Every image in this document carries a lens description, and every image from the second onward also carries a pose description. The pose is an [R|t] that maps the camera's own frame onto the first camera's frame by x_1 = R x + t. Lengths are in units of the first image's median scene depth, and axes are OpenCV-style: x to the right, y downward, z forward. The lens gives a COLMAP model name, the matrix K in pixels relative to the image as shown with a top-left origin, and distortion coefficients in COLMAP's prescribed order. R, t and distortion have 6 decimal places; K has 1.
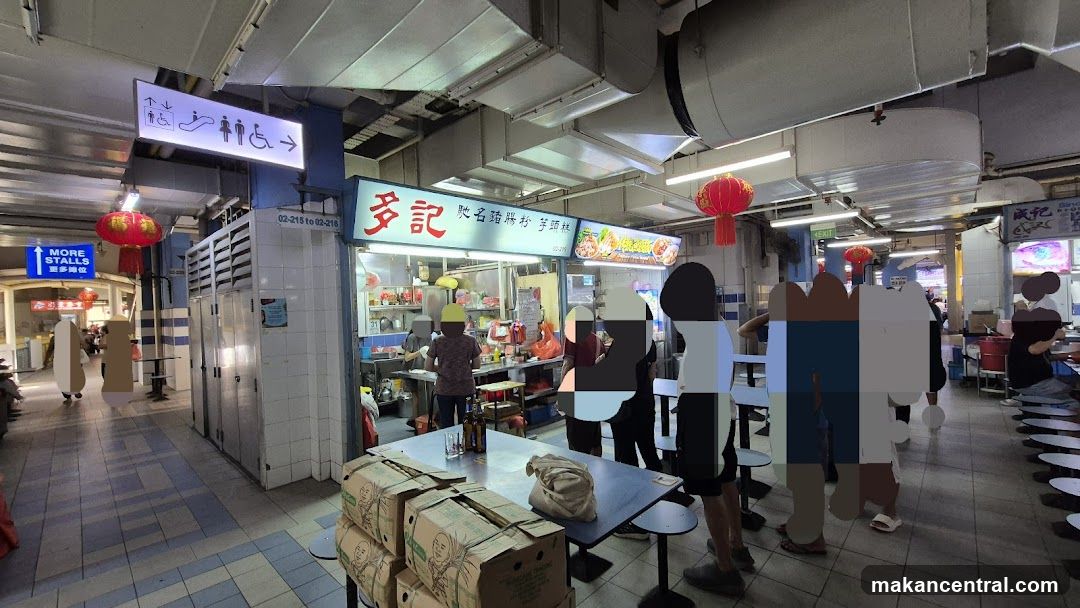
lens RADIAL K [[446.7, 0, 542.5], [0, 446.7, 307.3], [0, 0, 1]] dist [-0.002776, -0.000520]
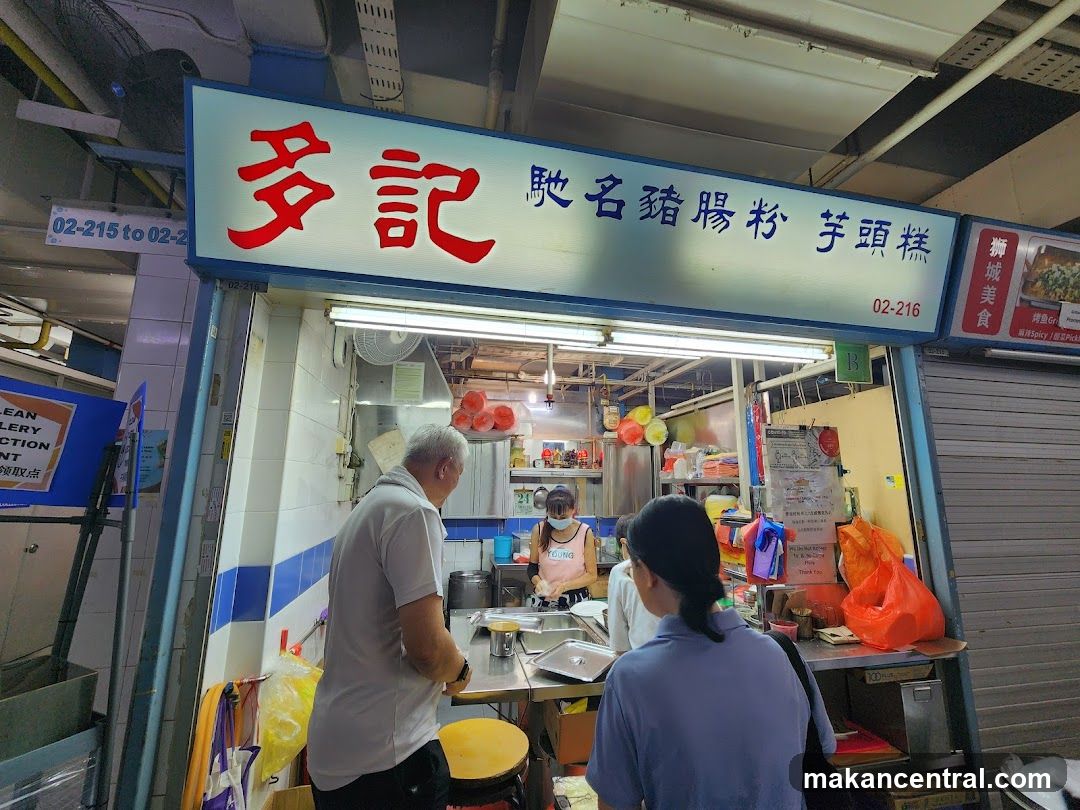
lens RADIAL K [[438.5, 0, 545.3], [0, 438.5, 402.0], [0, 0, 1]] dist [-0.001316, -0.000902]
pose [[0.820005, -0.057975, -0.569413, 0.006511], [-0.044422, 0.985409, -0.164302, 0.008255], [0.570631, 0.160022, 0.805465, 0.808483]]
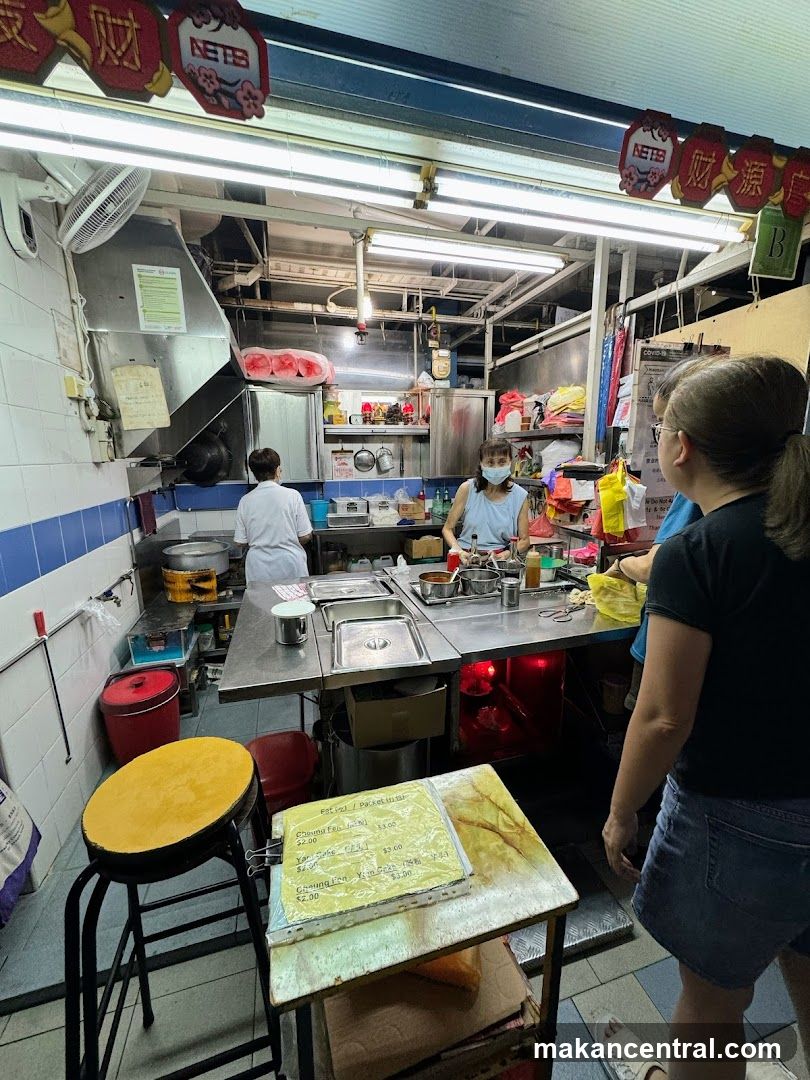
lens RADIAL K [[438.5, 0, 407.1], [0, 438.5, 539.7], [0, 0, 1]] dist [-0.001316, -0.000902]
pose [[0.855010, 0.127689, -0.502647, -0.035441], [-0.022356, 0.977389, 0.210262, 0.030479], [0.518130, -0.168539, 0.838532, 0.921963]]
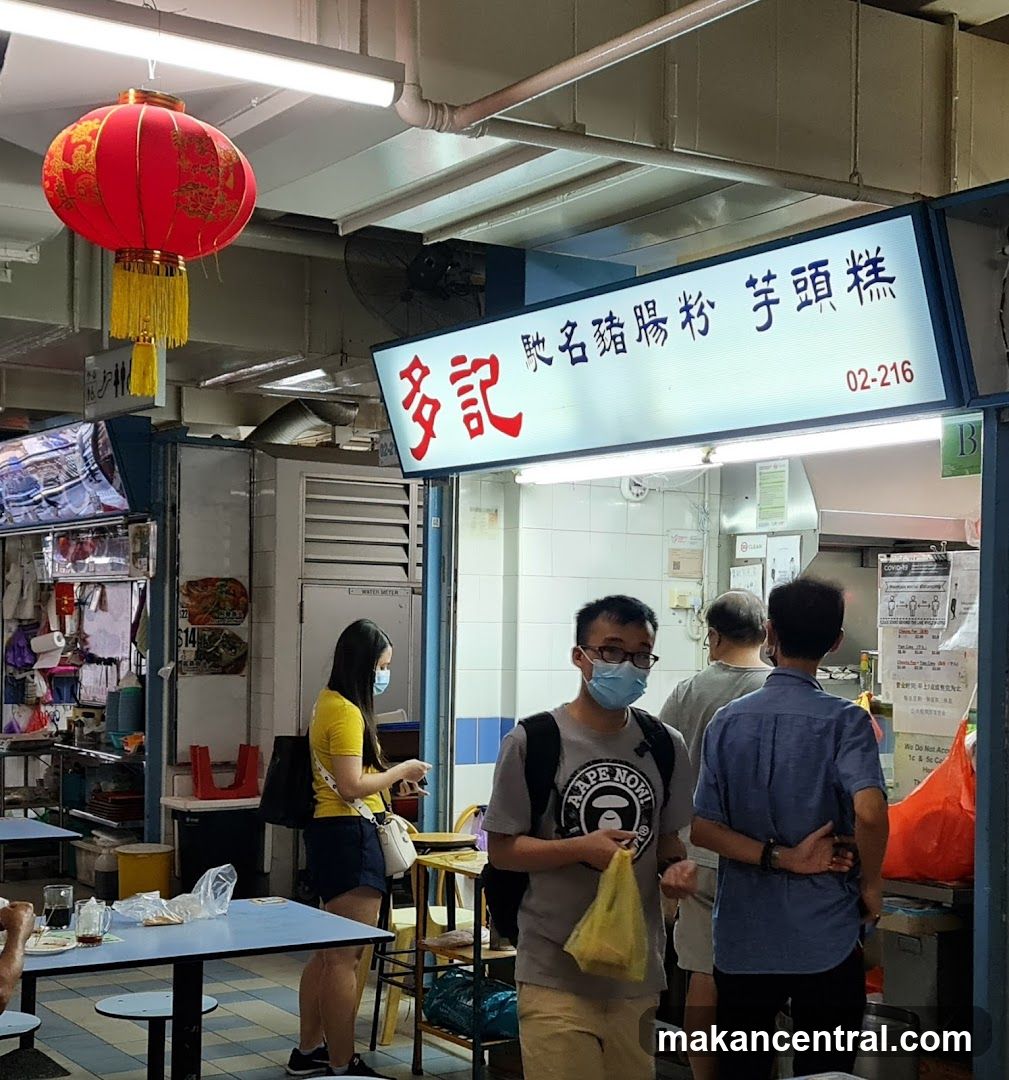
lens RADIAL K [[1773.7, 0, 497.0], [0, 1773.7, 651.0], [0, 0, 1]] dist [0.108955, 0.000000]
pose [[-0.241500, 0.043503, -0.969425, 1.270350], [-0.012260, 0.998778, 0.047875, -0.050434], [0.970323, 0.023447, -0.240671, 1.410039]]
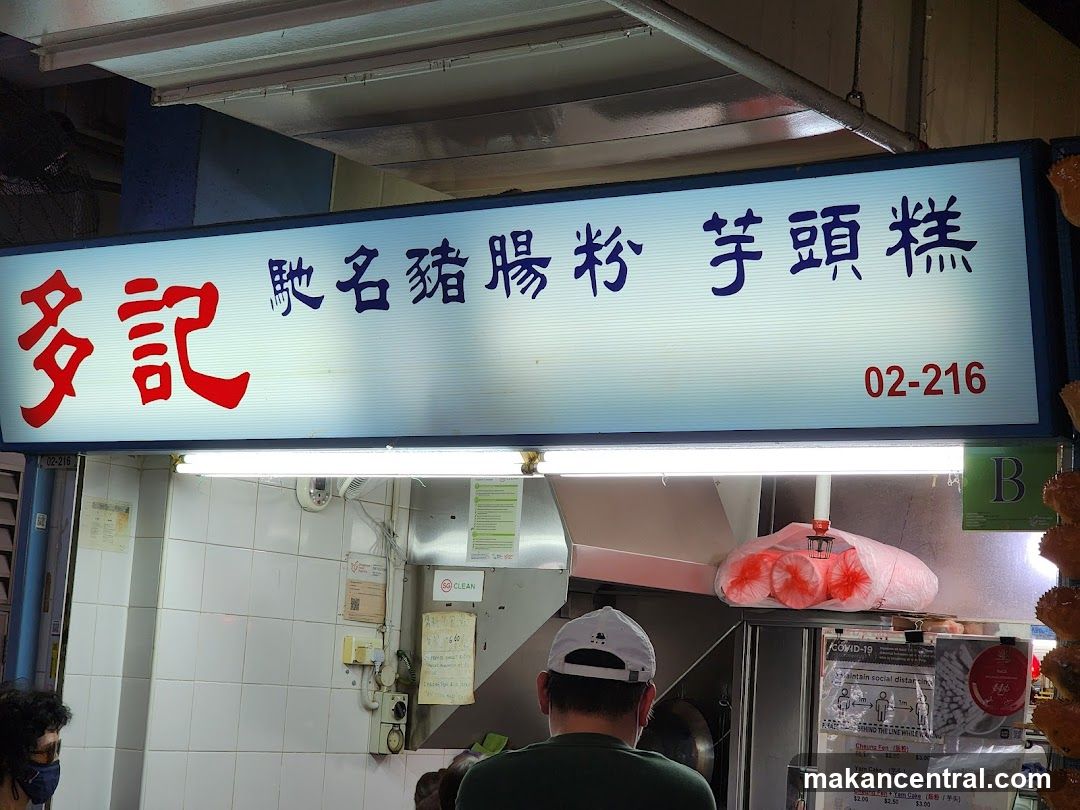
lens RADIAL K [[2042.6, 0, 541.6], [0, 2042.6, 455.1], [0, 0, 1]] dist [0.017747, 0.000000]
pose [[0.133869, -0.063044, -0.988992, 0.950915], [-0.077306, 0.994269, -0.073845, -0.062001], [0.987979, 0.086341, 0.128228, 1.077023]]
